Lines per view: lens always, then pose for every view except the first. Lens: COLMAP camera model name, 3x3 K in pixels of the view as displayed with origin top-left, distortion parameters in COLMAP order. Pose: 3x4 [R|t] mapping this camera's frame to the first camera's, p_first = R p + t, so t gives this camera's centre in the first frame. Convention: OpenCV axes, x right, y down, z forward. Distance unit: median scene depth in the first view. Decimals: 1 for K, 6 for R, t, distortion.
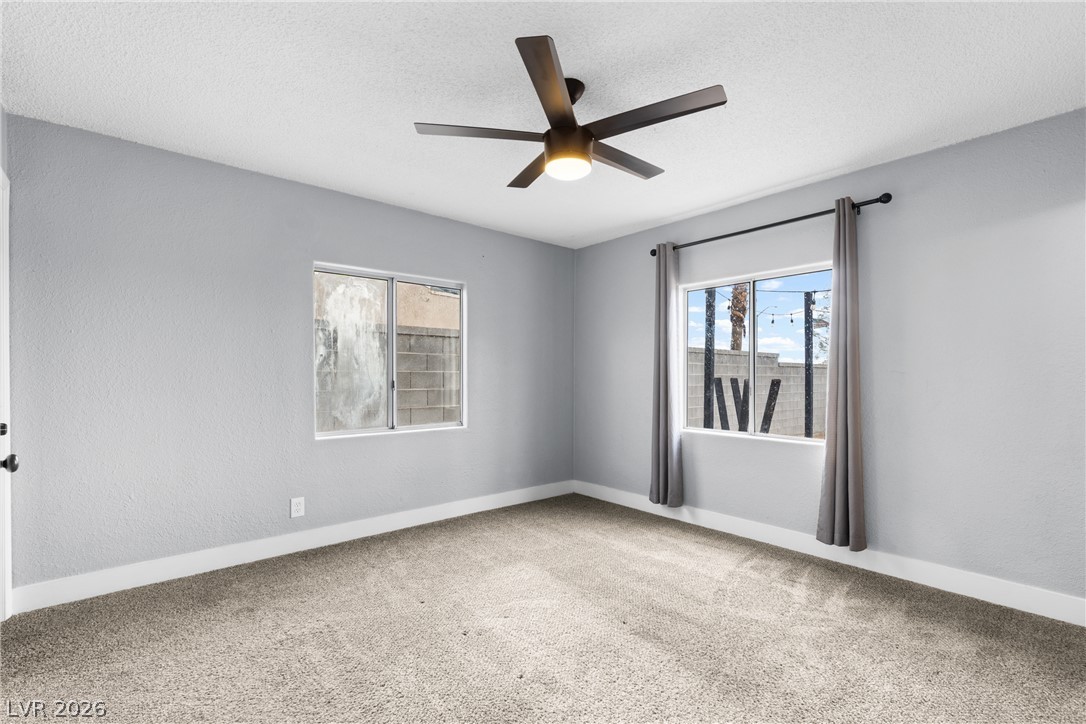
lens RADIAL K [[488.5, 0, 547.9], [0, 488.5, 375.0], [0, 0, 1]] dist [0.003272, 0.000023]
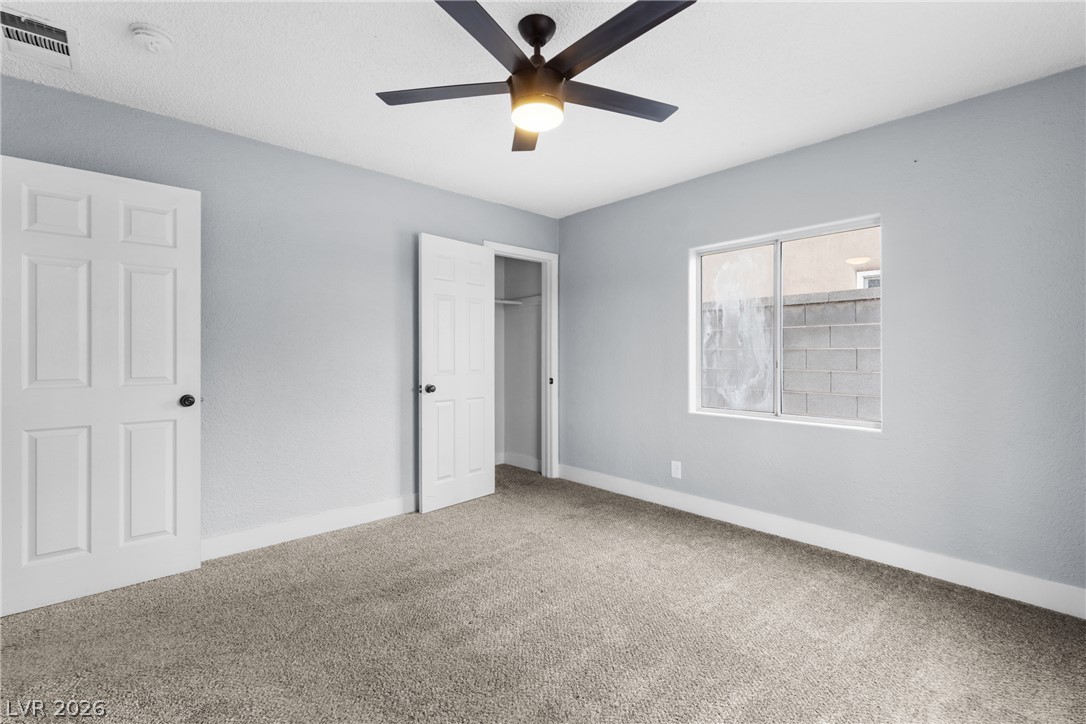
lens RADIAL K [[494.6, 0, 543.9], [0, 494.6, 353.8], [0, 0, 1]] dist [0.002367, 0.000219]
pose [[0.021324, 0.001104, -0.999772, 0.580522], [-0.000638, 0.999999, 0.001090, 0.000899], [0.999772, 0.000614, 0.021324, 0.615994]]
